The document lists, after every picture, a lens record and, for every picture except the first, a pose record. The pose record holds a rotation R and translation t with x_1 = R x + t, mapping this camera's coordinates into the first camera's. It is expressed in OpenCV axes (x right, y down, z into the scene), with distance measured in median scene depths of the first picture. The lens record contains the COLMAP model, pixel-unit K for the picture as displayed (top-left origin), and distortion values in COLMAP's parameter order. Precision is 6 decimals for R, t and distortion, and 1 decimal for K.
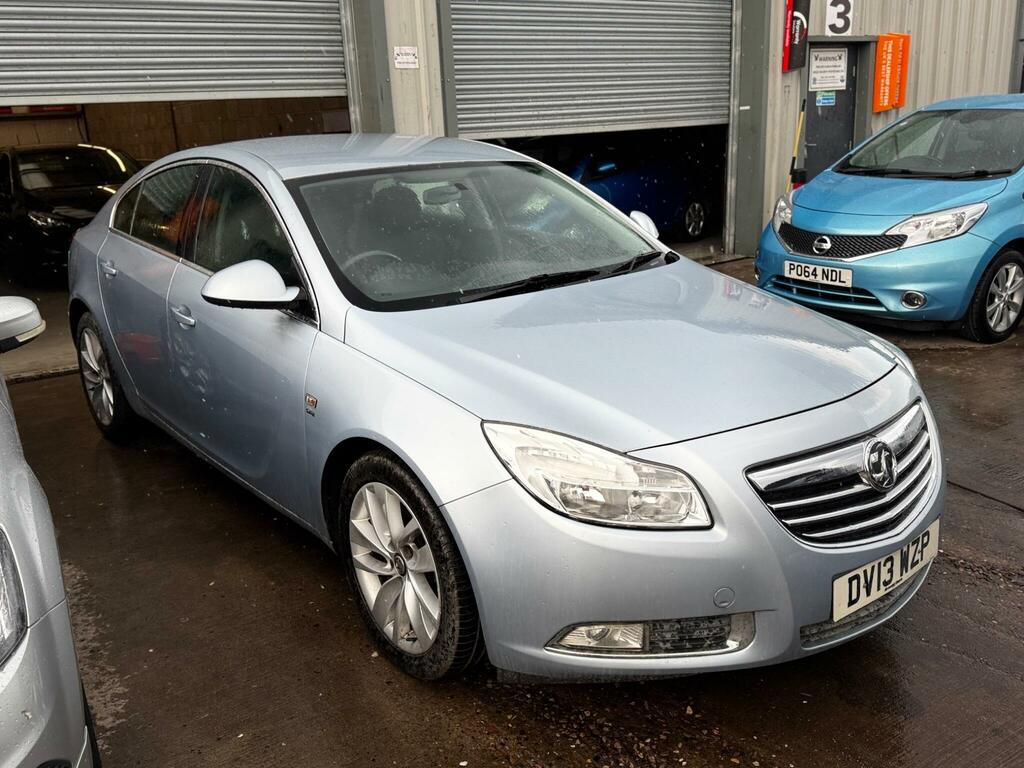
lens RADIAL K [[884.4, 0, 512.0], [0, 884.4, 384.0], [0, 0, 1]] dist [0.114828, -0.203891]
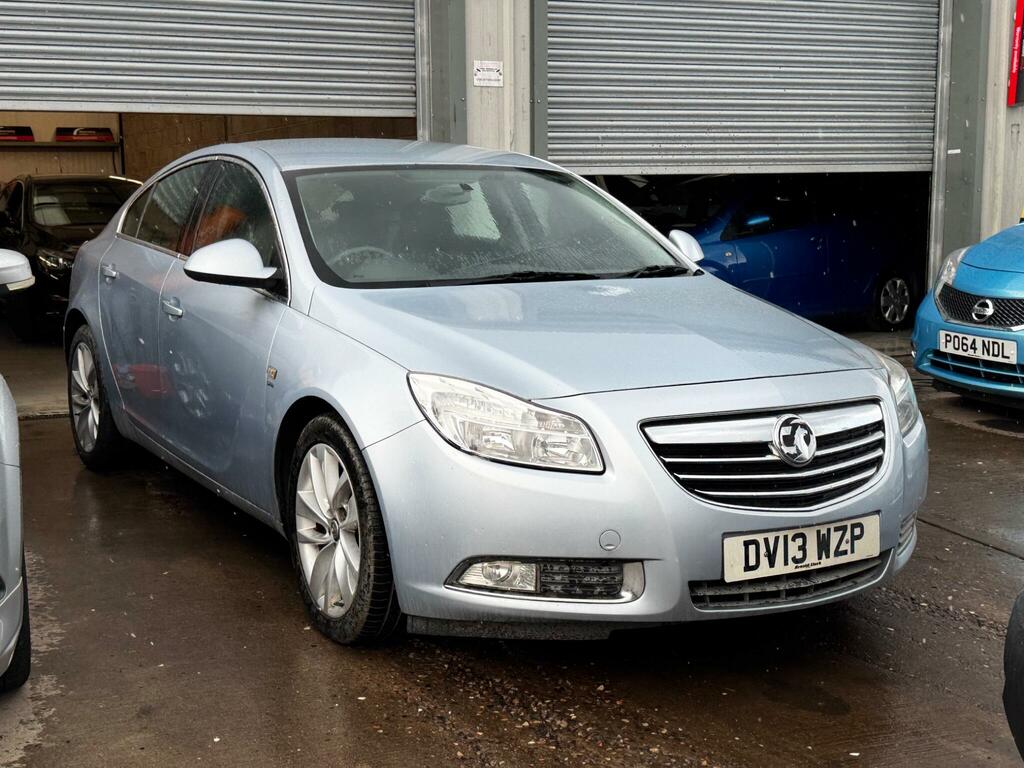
lens RADIAL K [[1368.9, 0, 512.0], [0, 1368.9, 384.0], [0, 0, 1]] dist [0.101371, -0.032890]
pose [[0.986318, 0.055819, -0.155118, 0.225761], [-0.077667, 0.987302, -0.138570, 0.179997], [0.145414, 0.148721, 0.978129, -0.381749]]
